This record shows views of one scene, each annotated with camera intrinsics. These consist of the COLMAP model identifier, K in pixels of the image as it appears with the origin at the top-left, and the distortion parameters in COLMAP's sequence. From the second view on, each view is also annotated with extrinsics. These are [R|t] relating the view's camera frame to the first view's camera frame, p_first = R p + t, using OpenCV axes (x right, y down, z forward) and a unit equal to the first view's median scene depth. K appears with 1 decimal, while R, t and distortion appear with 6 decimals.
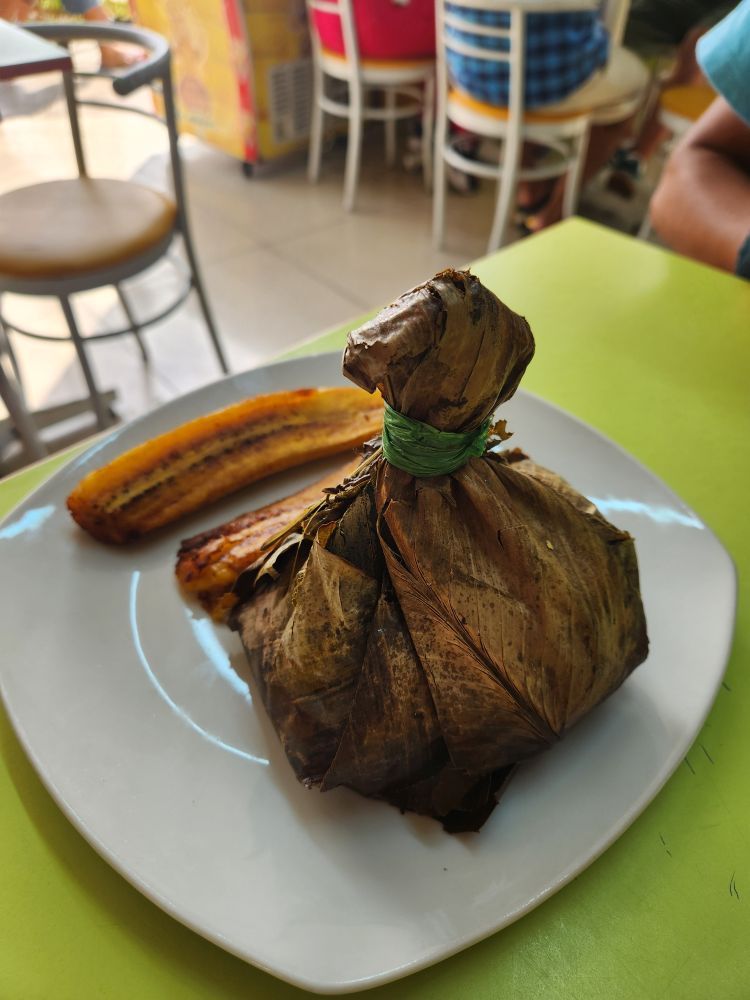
lens RADIAL K [[703.6, 0, 375.0], [0, 703.6, 500.0], [0, 0, 1]] dist [-0.029310, -0.001255]
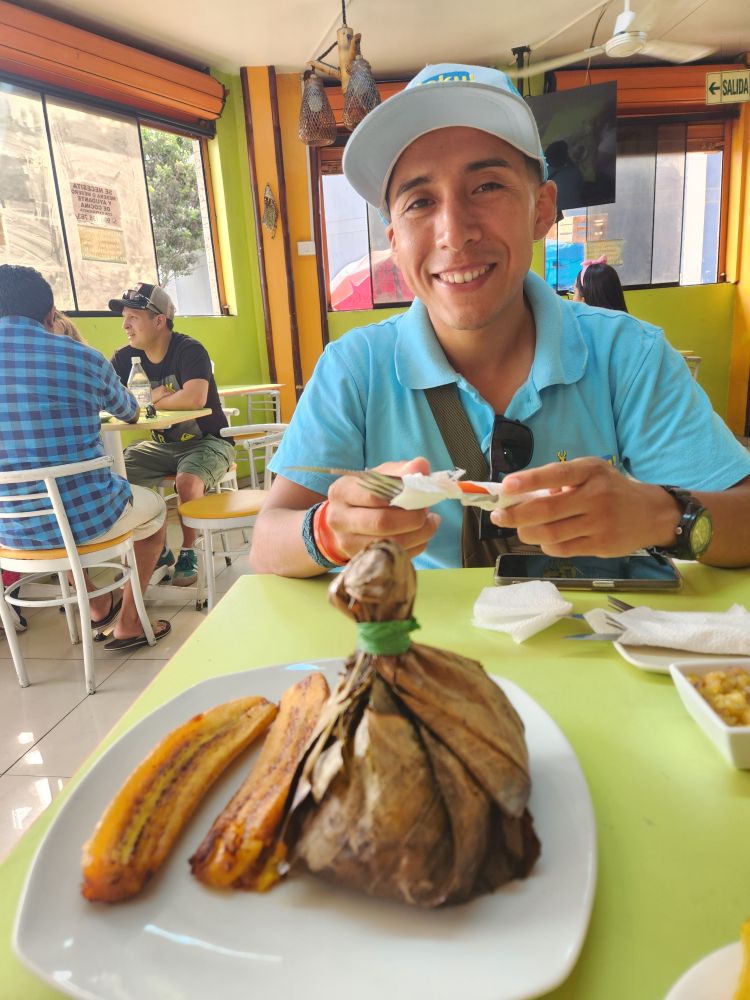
lens RADIAL K [[703.6, 0, 375.0], [0, 703.6, 500.0], [0, 0, 1]] dist [-0.029310, -0.001255]
pose [[0.727189, -0.206983, 0.654487, -0.625935], [0.526166, 0.780407, -0.337809, 0.133758], [-0.440845, 0.590020, 0.676411, -0.209298]]
